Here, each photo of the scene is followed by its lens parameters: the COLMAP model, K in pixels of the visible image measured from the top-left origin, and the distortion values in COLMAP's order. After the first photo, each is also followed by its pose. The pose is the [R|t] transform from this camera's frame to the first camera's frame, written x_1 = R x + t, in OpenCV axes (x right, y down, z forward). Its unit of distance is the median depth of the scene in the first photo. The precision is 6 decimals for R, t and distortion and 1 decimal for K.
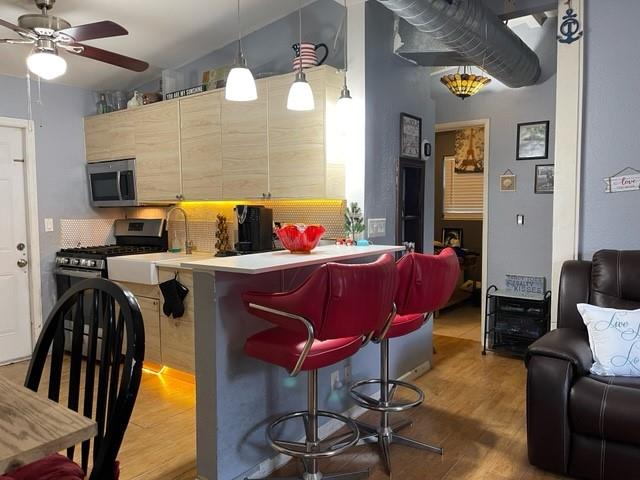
lens RADIAL K [[486.9, 0, 318.8], [0, 486.9, 243.1], [0, 0, 1]] dist [0.060592, -0.074278]
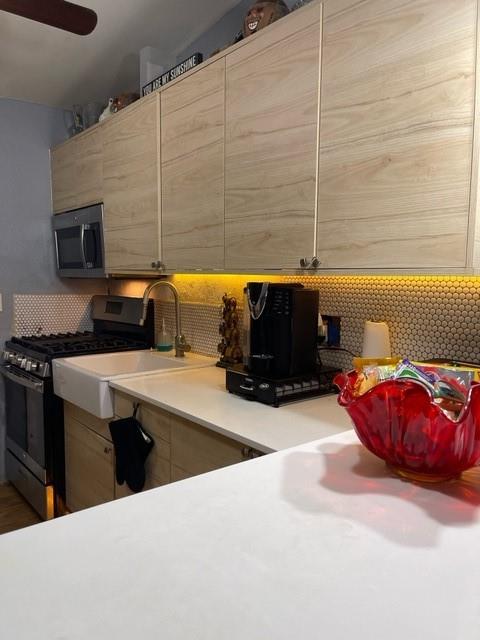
lens RADIAL K [[486.9, 0, 236.0], [0, 486.9, 319.8], [0, 0, 1]] dist [0.060592, -0.074278]
pose [[0.968930, 0.039196, -0.244210, -0.055517], [-0.034527, 0.999131, 0.023369, -0.050340], [0.244913, -0.014211, 0.969441, 0.502809]]
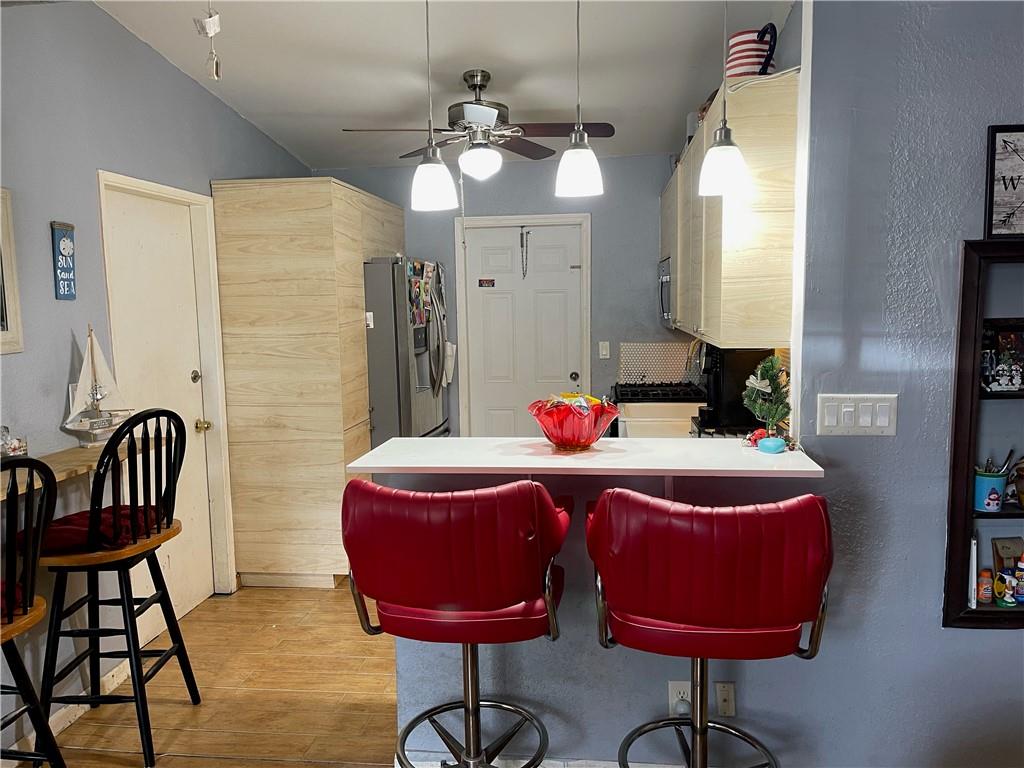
lens RADIAL K [[779.1, 0, 515.7], [0, 779.1, 388.8], [0, 0, 1]] dist [0.060592, -0.074278]
pose [[0.503908, 0.098675, -0.858102, 0.515660], [-0.050124, 0.995120, 0.084997, -0.089882], [0.862302, 0.000181, 0.506395, 0.344054]]
